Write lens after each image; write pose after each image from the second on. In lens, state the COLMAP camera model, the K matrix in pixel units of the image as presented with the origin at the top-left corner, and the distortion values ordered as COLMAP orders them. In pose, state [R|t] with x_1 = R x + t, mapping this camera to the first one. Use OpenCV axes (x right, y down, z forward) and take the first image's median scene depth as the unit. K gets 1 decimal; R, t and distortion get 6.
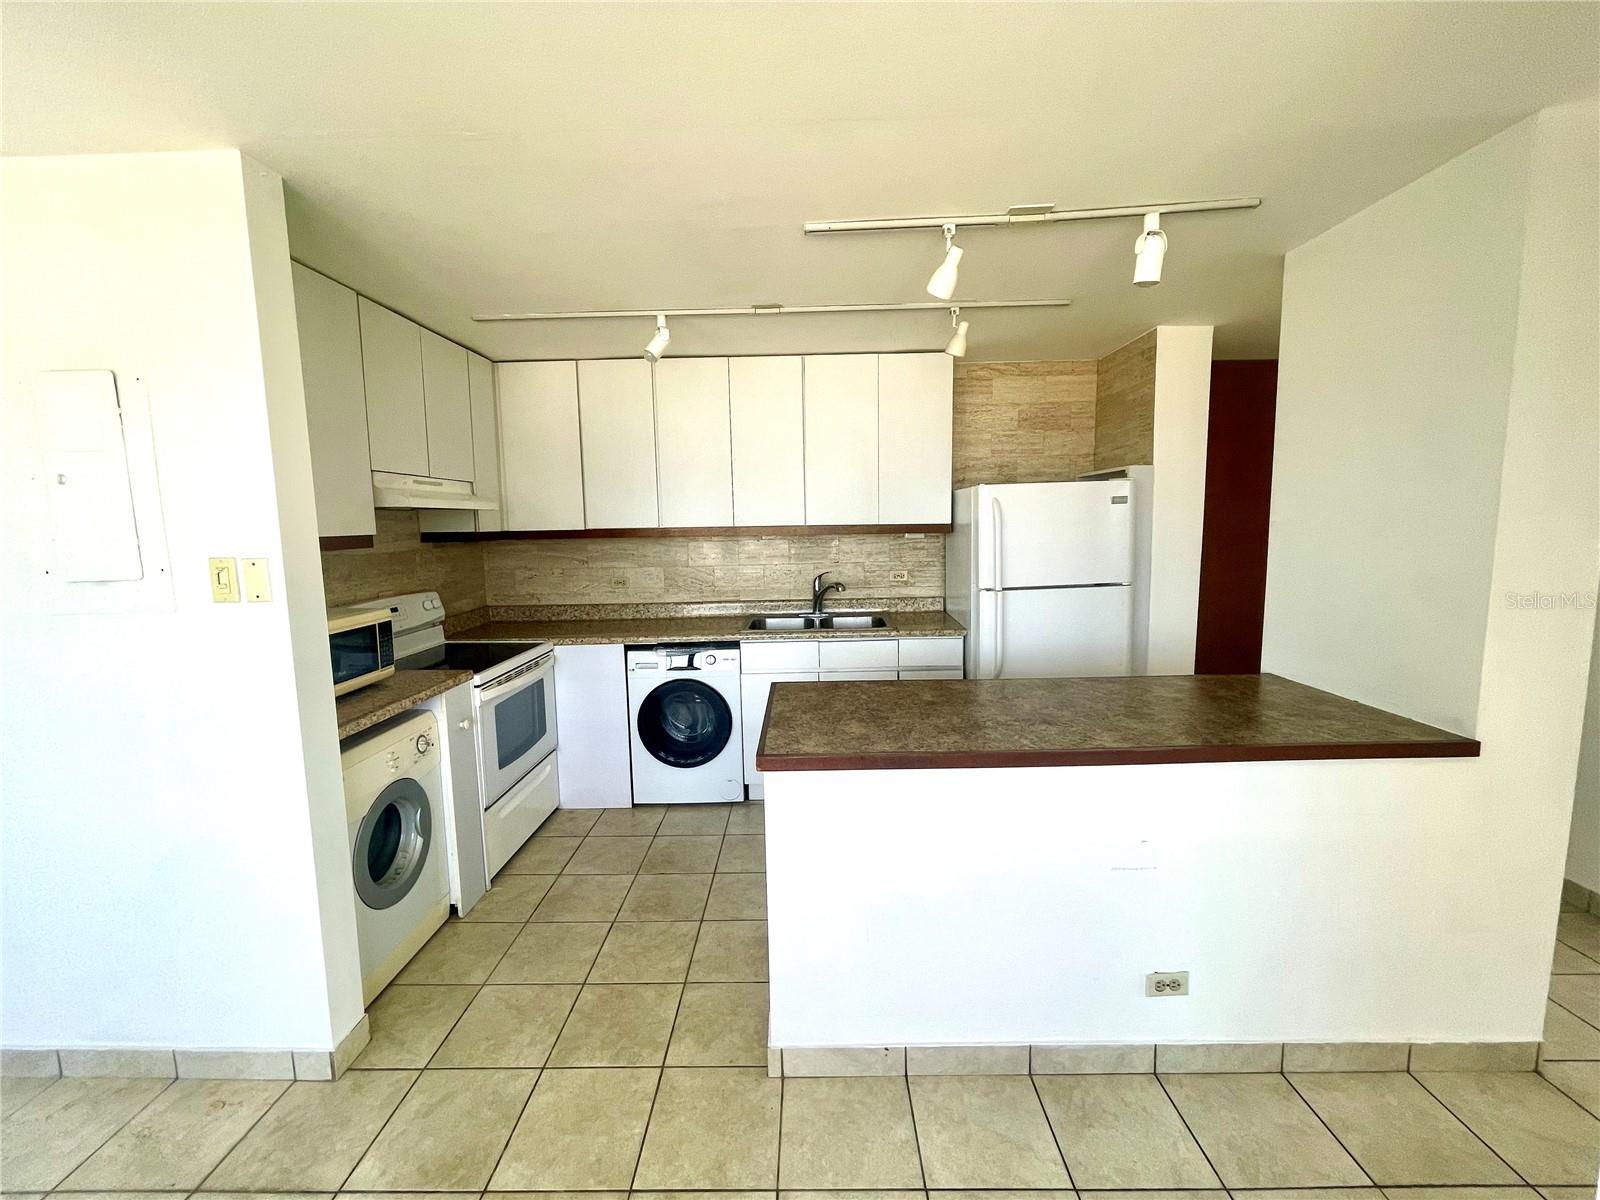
lens RADIAL K [[652.5, 0, 803.7], [0, 652.5, 594.7], [0, 0, 1]] dist [-0.001944, 0.000082]
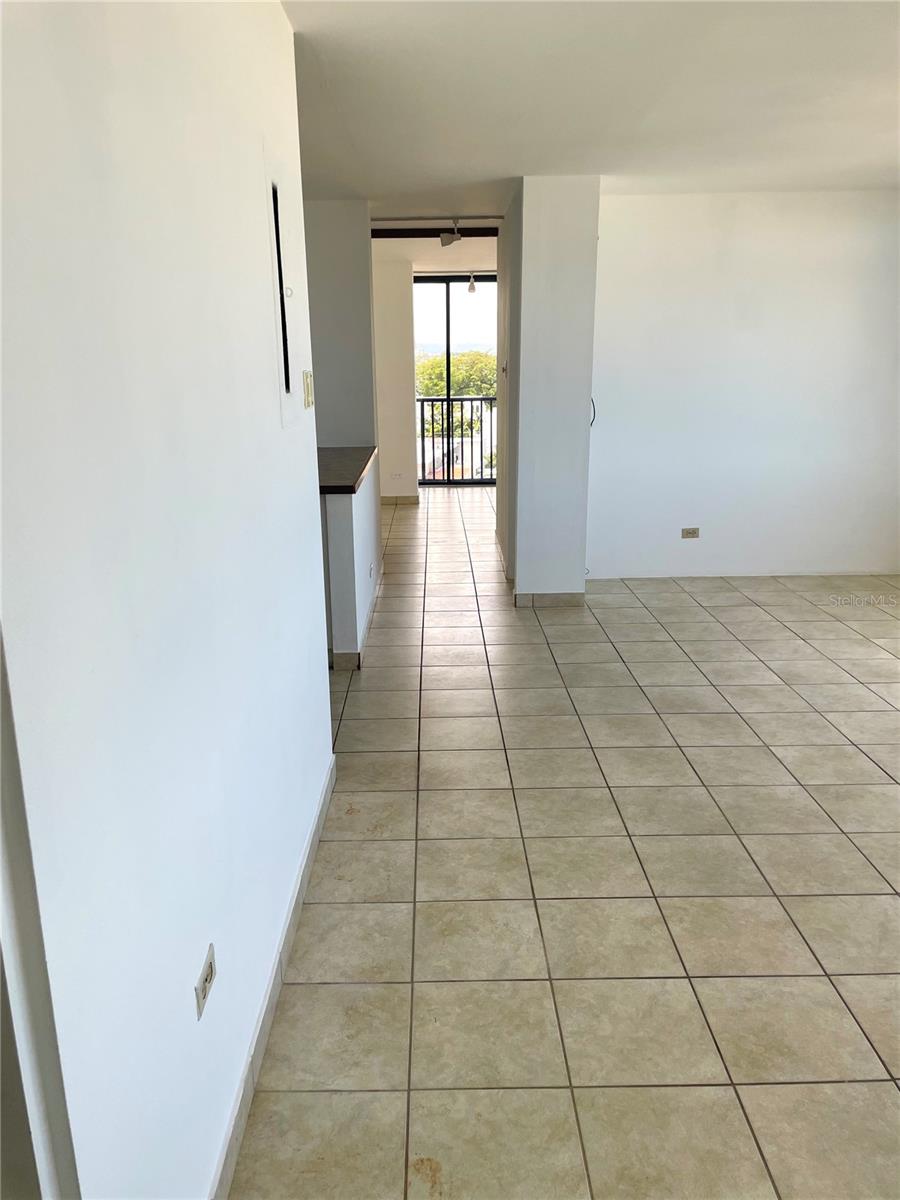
lens RADIAL K [[911.5, 0, 452.8], [0, 911.5, 601.2], [0, 0, 1]] dist [0.055883, -0.063679]
pose [[-0.030196, -0.242168, 0.969764, -1.310214], [0.126308, 0.961505, 0.244039, -0.008500], [-0.991531, 0.129858, 0.001554, 0.388707]]
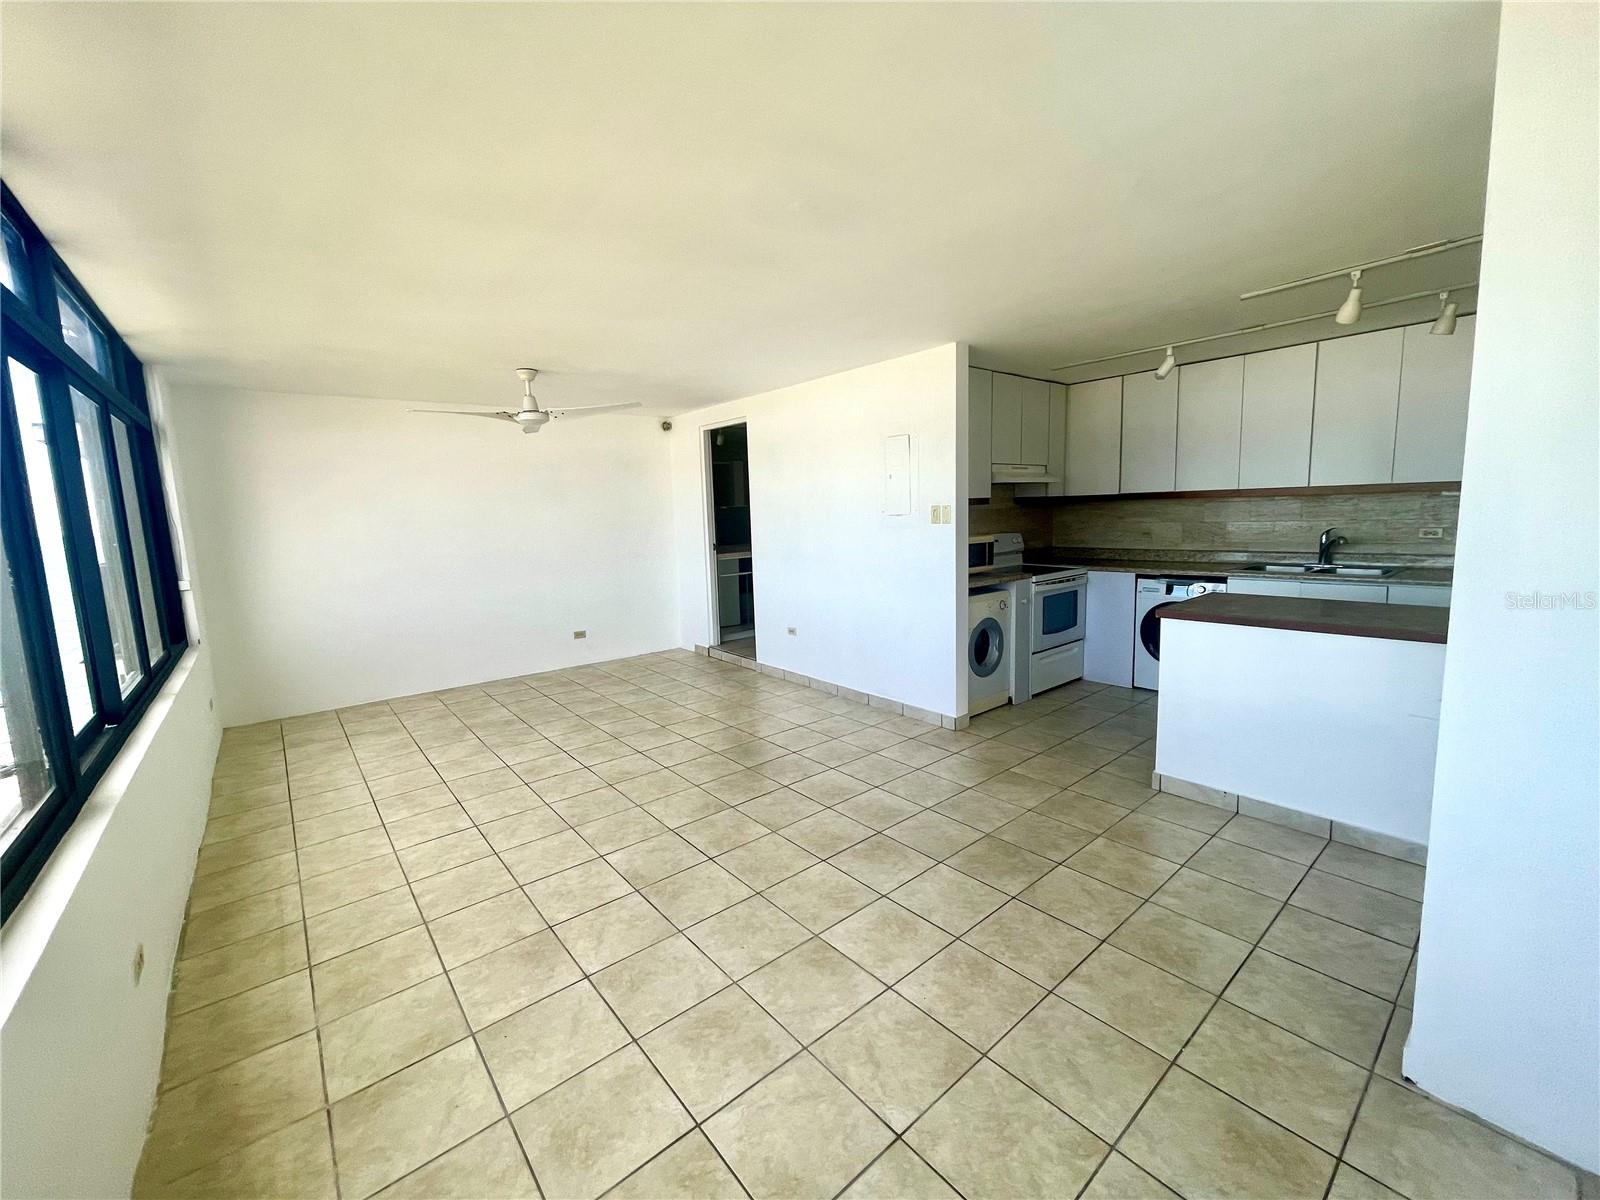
lens RADIAL K [[652.5, 0, 799.5], [0, 652.5, 589.3], [0, 0, 1]] dist [-0.001944, 0.000082]
pose [[0.648046, 0.089747, -0.756295, 0.342802], [-0.063990, 0.995938, 0.063353, 0.068844], [0.758909, 0.007340, 0.651156, -0.509065]]
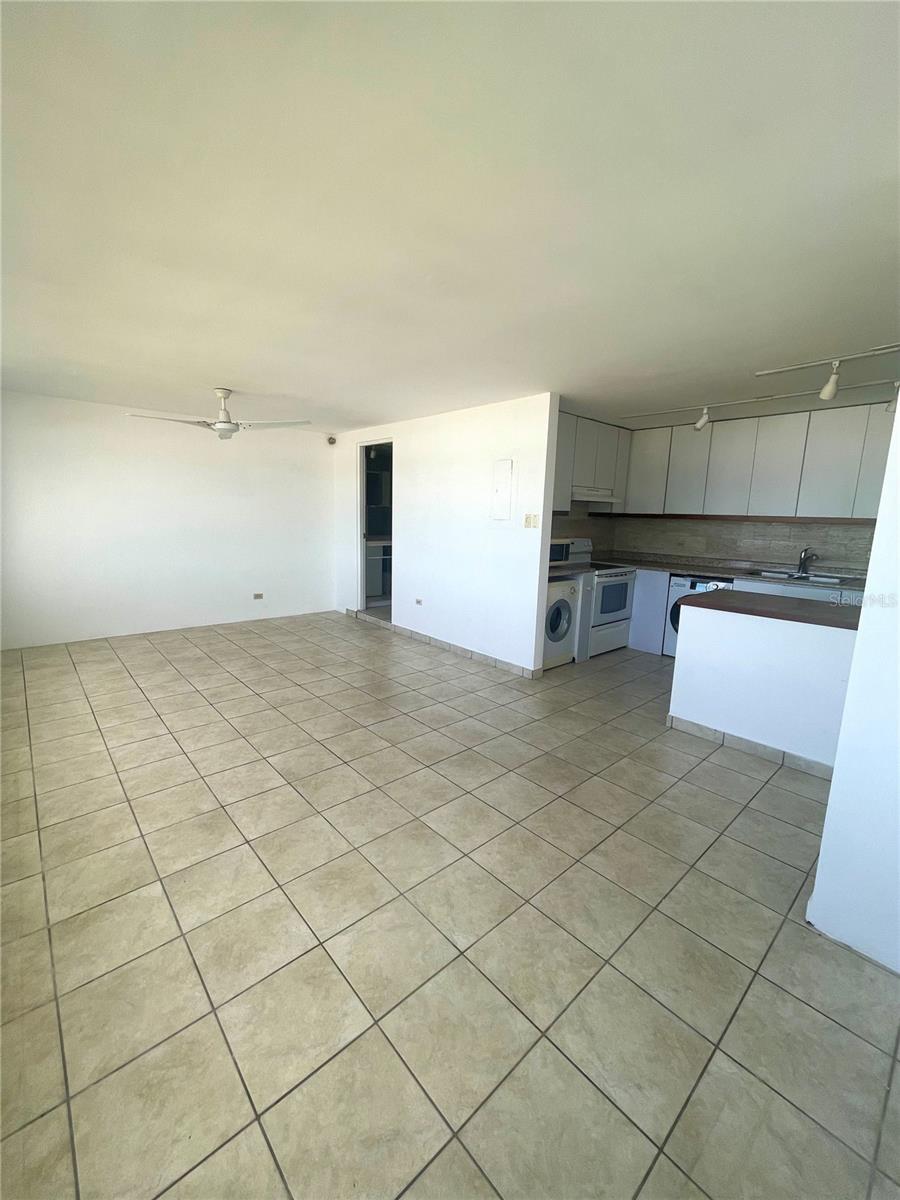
lens RADIAL K [[489.4, 0, 454.8], [0, 489.4, 596.4], [0, 0, 1]] dist [-0.001944, 0.000082]
pose [[0.677493, 0.160850, -0.717726, 0.367442], [-0.121495, 0.986864, 0.106482, 0.070084], [0.725425, 0.015059, 0.688136, -0.504617]]
